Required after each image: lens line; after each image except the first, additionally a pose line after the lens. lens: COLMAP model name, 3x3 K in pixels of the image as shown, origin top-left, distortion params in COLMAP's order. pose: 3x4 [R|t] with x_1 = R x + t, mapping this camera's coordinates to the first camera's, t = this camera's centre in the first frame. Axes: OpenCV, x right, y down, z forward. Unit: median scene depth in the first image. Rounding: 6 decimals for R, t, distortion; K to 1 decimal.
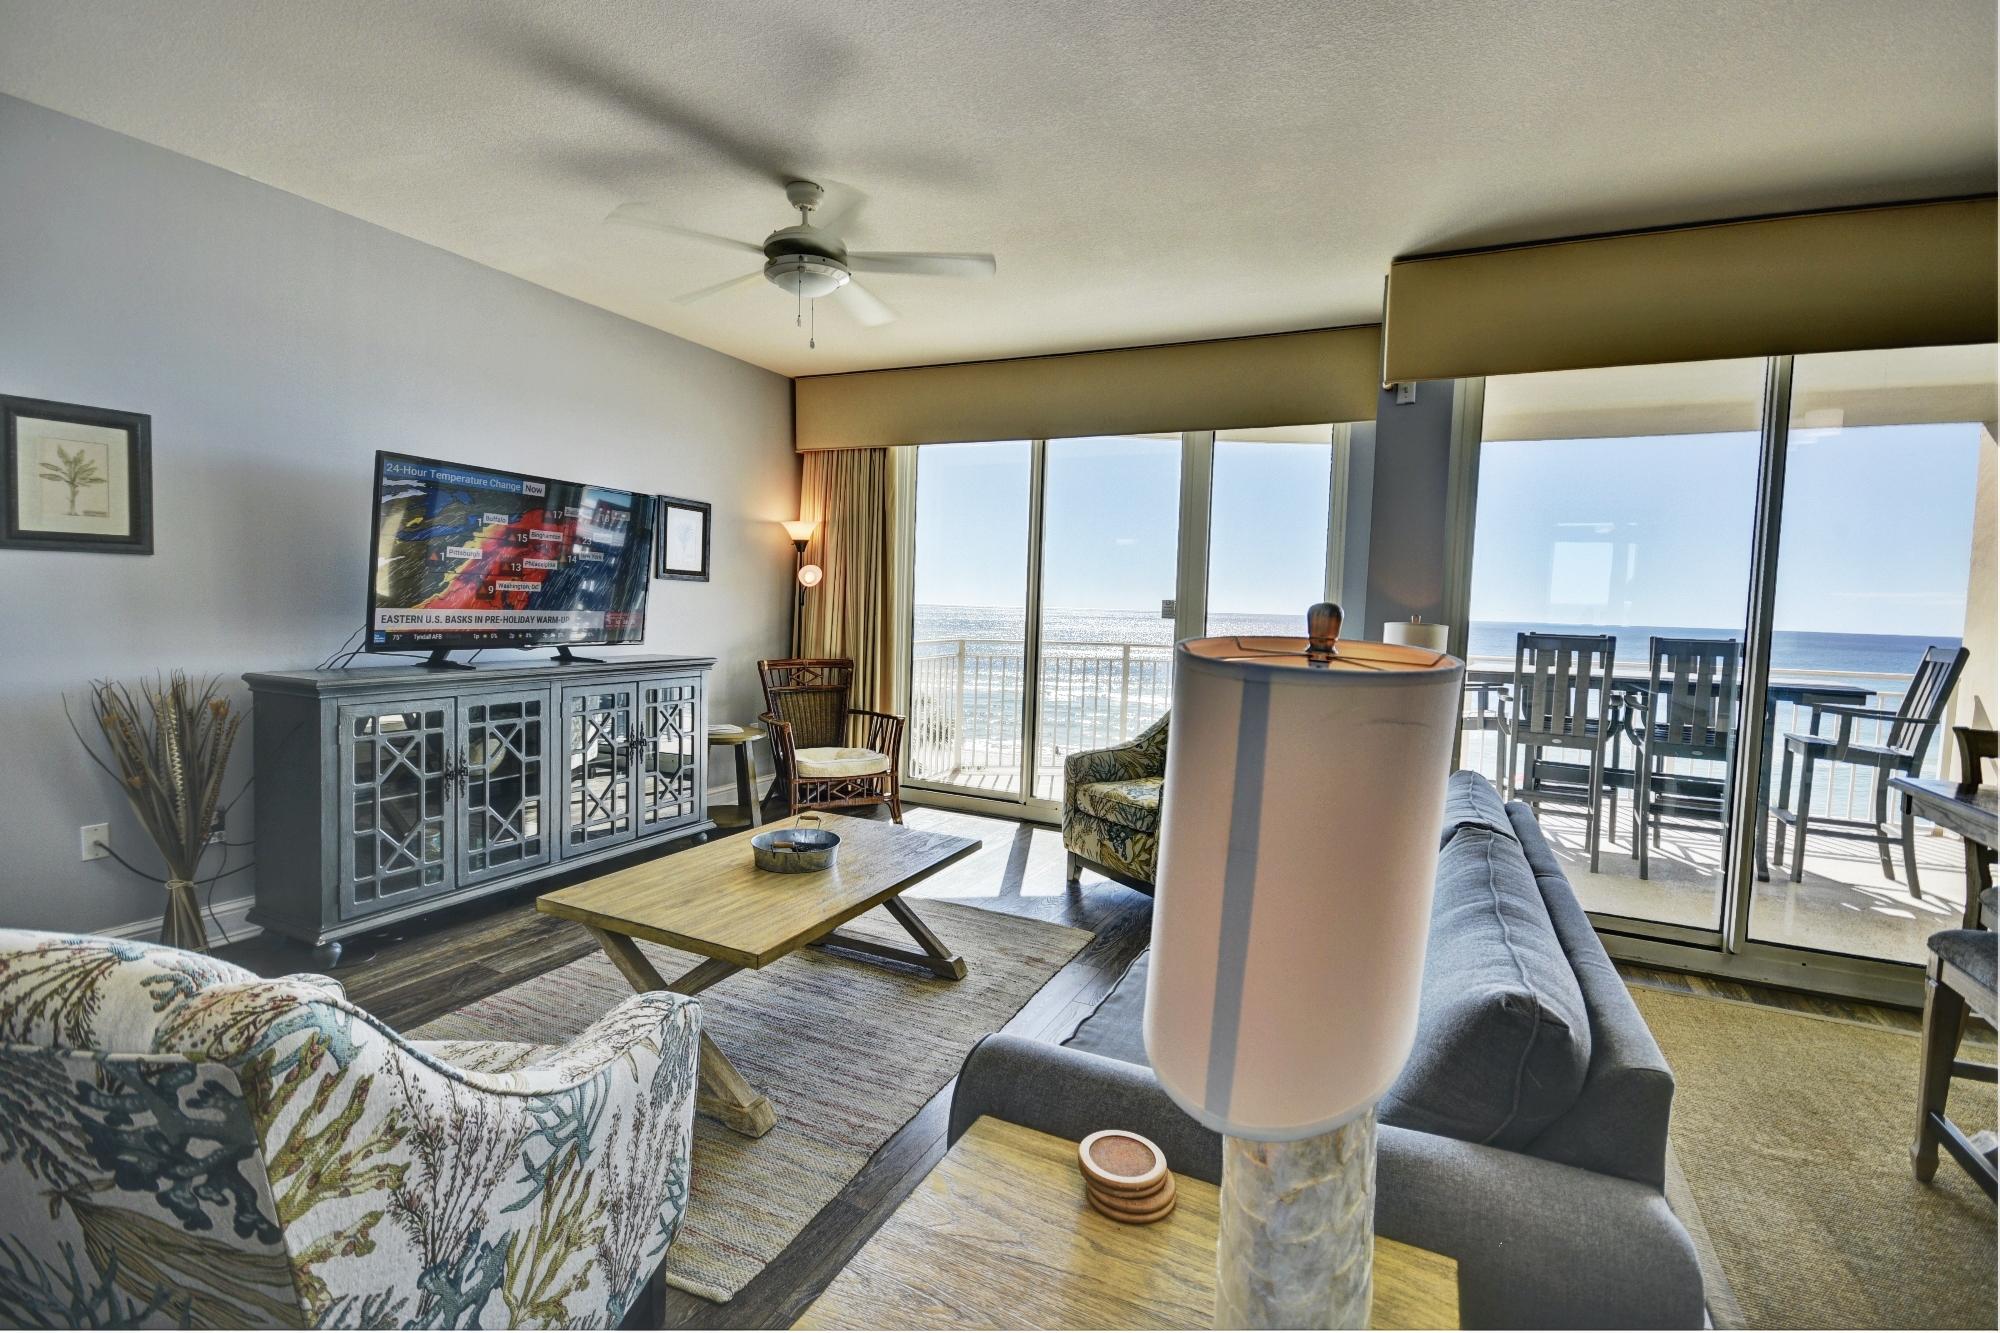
lens RADIAL K [[885.7, 0, 1009.0], [0, 885.7, 651.7], [0, 0, 1]] dist [0.006800, -0.008163]
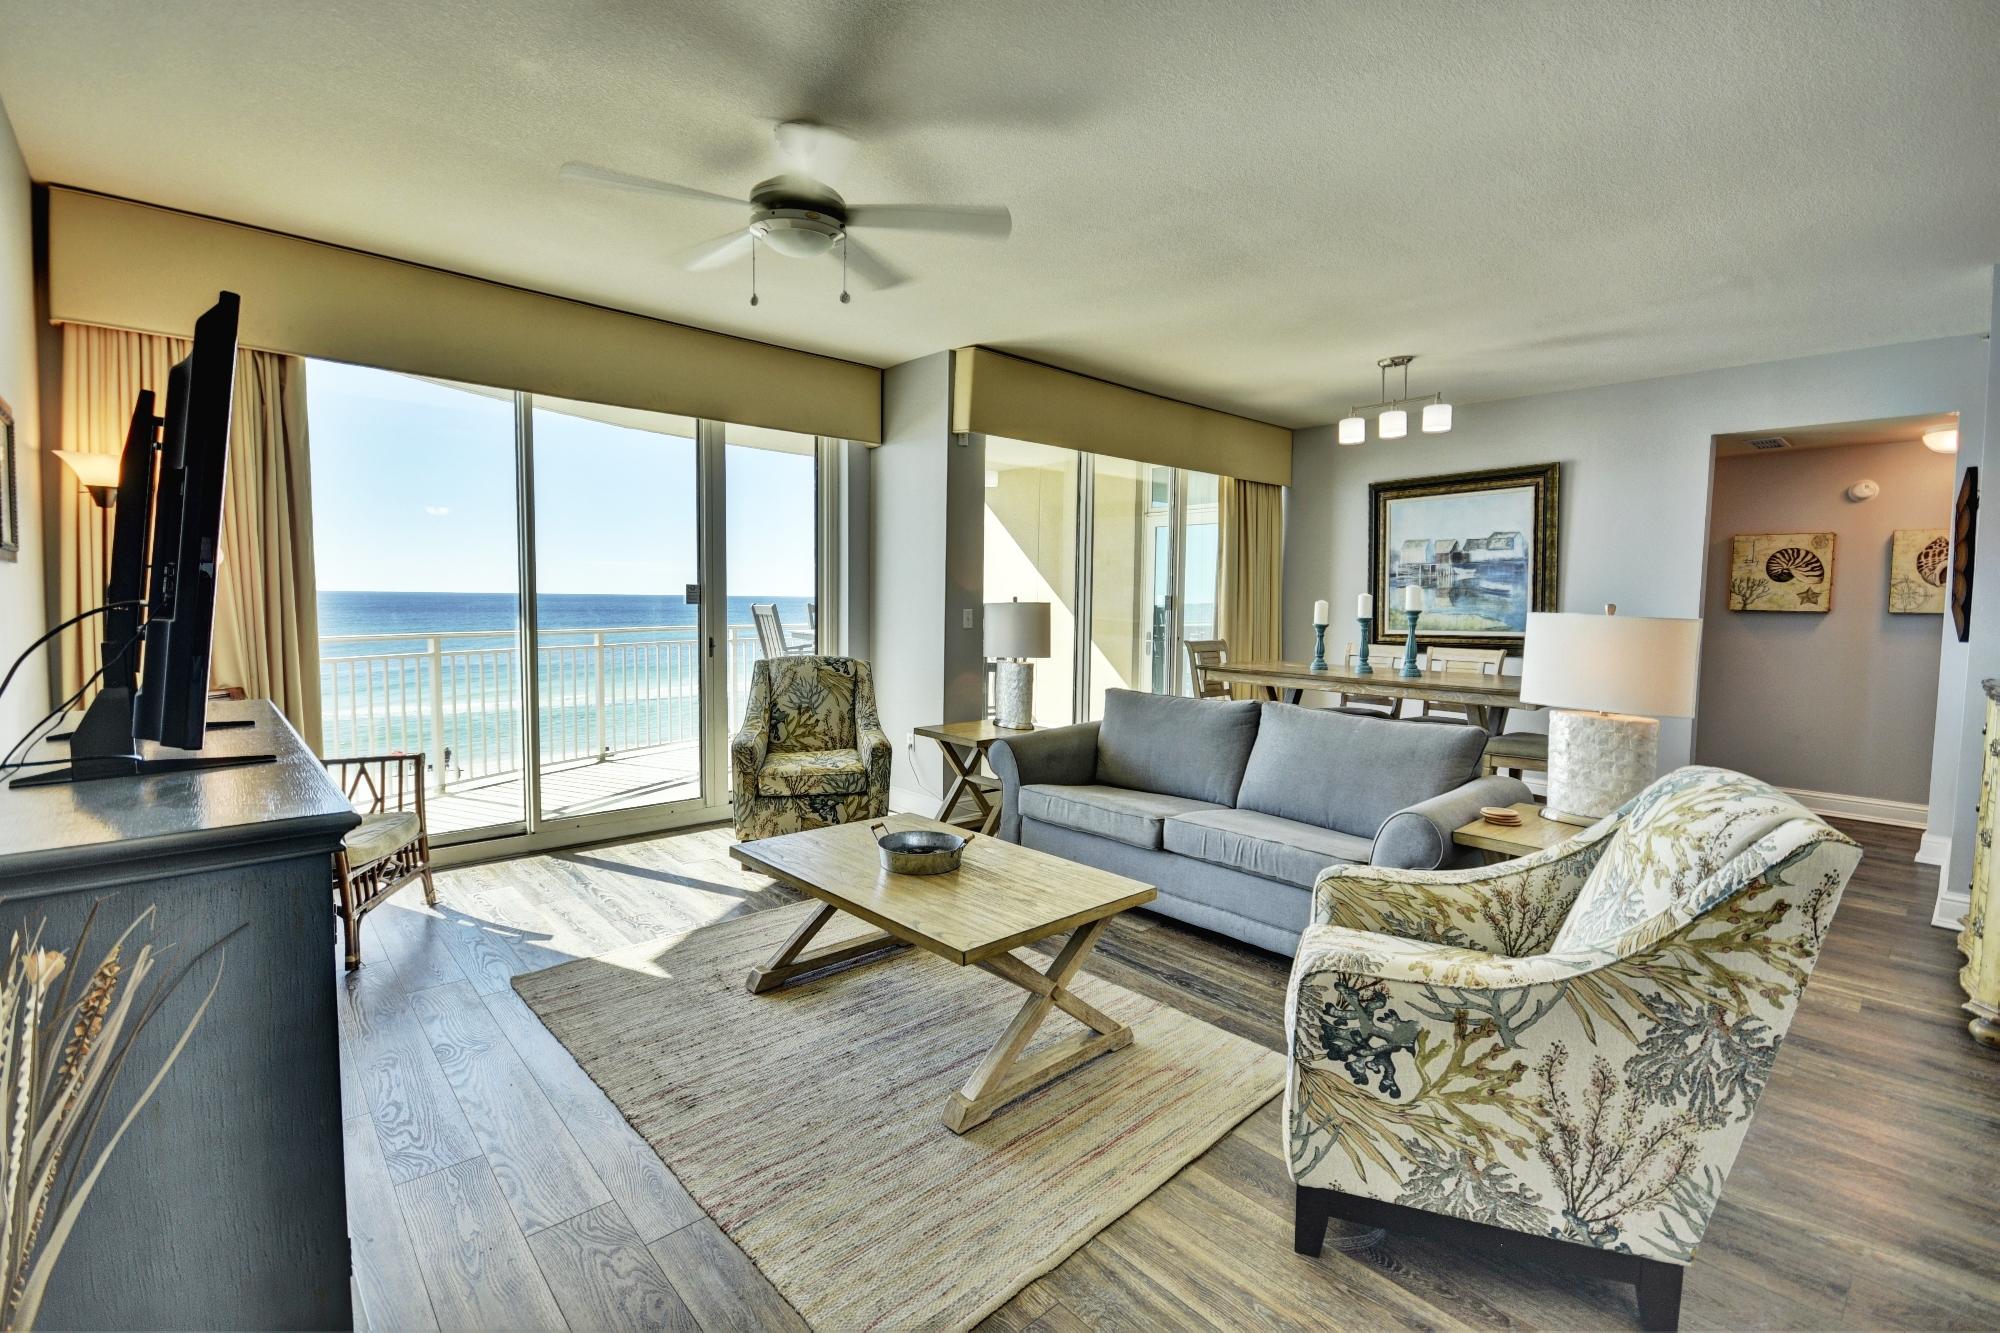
lens RADIAL K [[885.7, 0, 1009.8], [0, 885.7, 656.4], [0, 0, 1]] dist [0.006800, -0.008163]
pose [[0.374392, -0.090816, 0.922813, -0.743683], [0.050187, 0.995718, 0.077630, -0.045894], [-0.925911, 0.017250, 0.377347, 0.354471]]
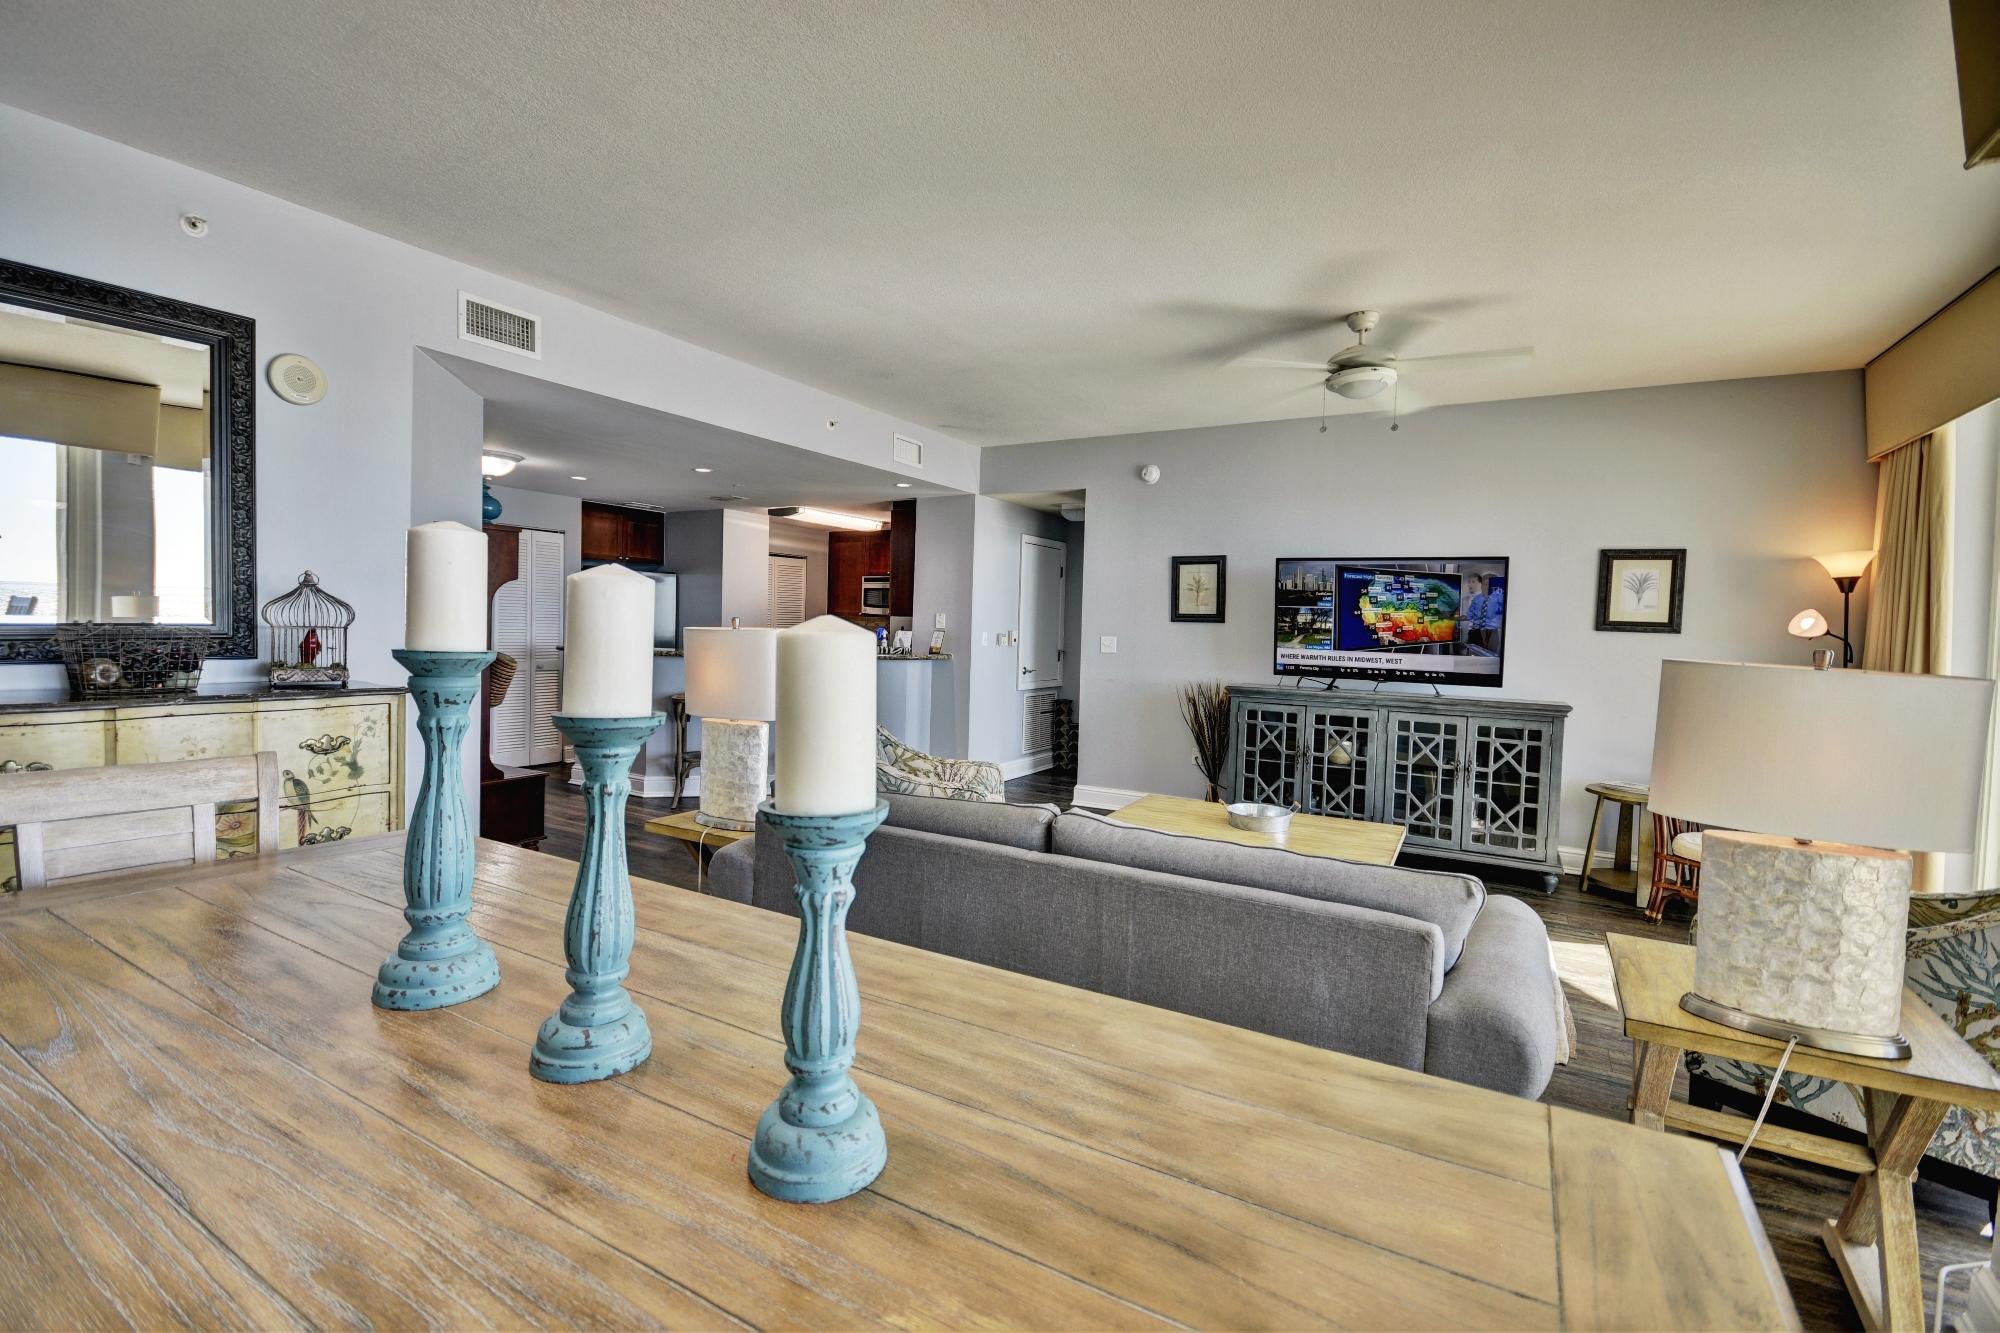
lens RADIAL K [[885.7, 0, 1007.5], [0, 885.7, 655.2], [0, 0, 1]] dist [0.006800, -0.008163]
pose [[-0.070636, -0.001900, -0.997500, 0.785435], [-0.085033, 0.996370, 0.004124, -0.000434], [0.993871, 0.085112, -0.070541, 0.464353]]
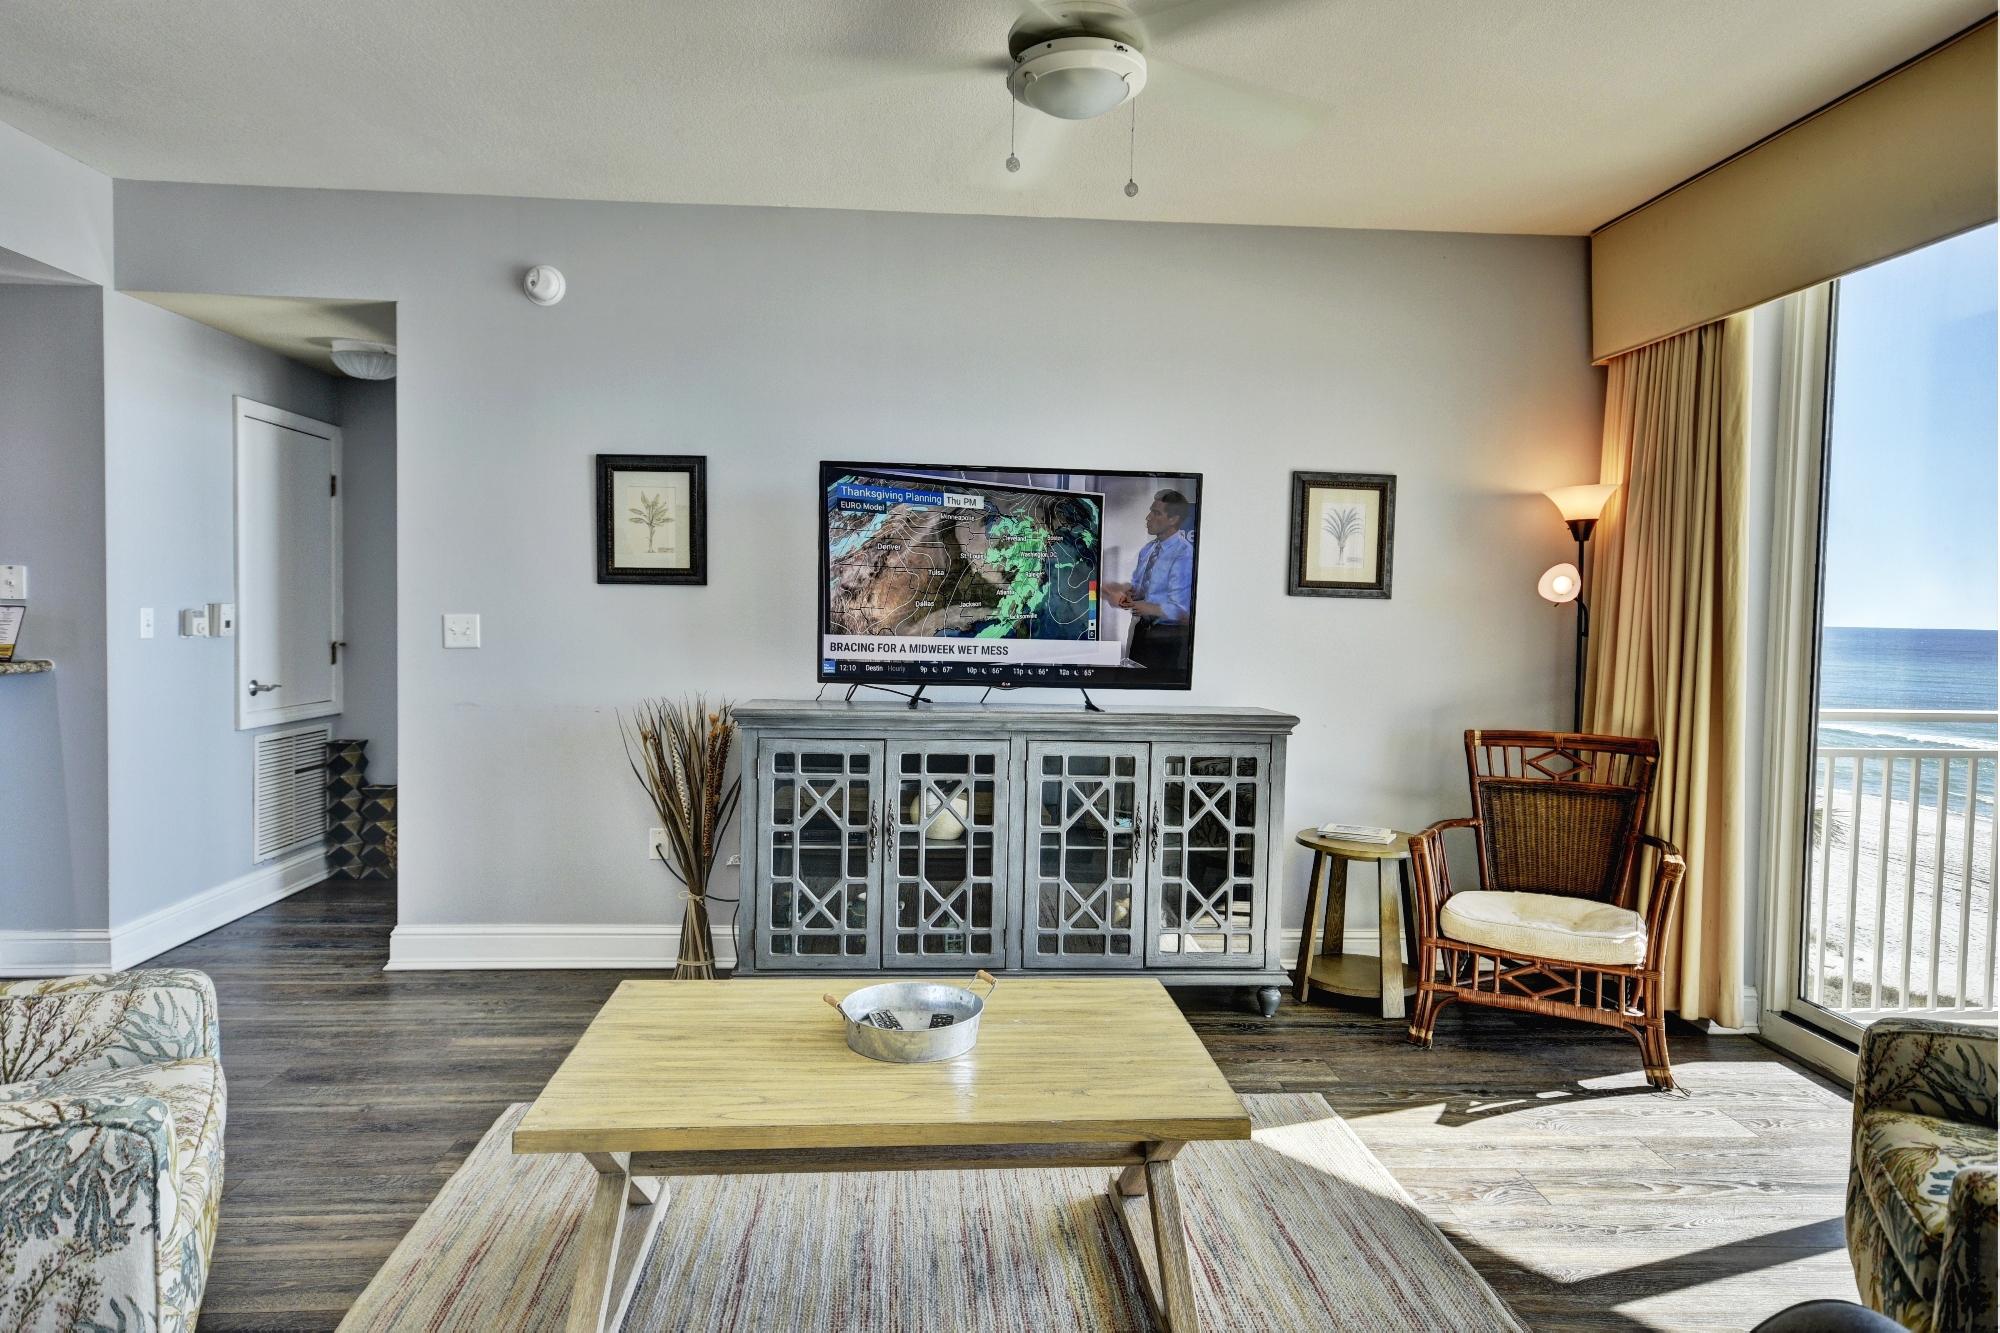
lens RADIAL K [[1217.9, 0, 1004.9], [0, 1217.9, 654.5], [0, 0, 1]] dist [0.005920, 0.018360]
pose [[0.486692, 0.007818, -0.873539, 0.354931], [-0.050515, 0.998539, -0.019207, -0.010860], [0.872112, 0.053475, 0.486375, 0.427587]]
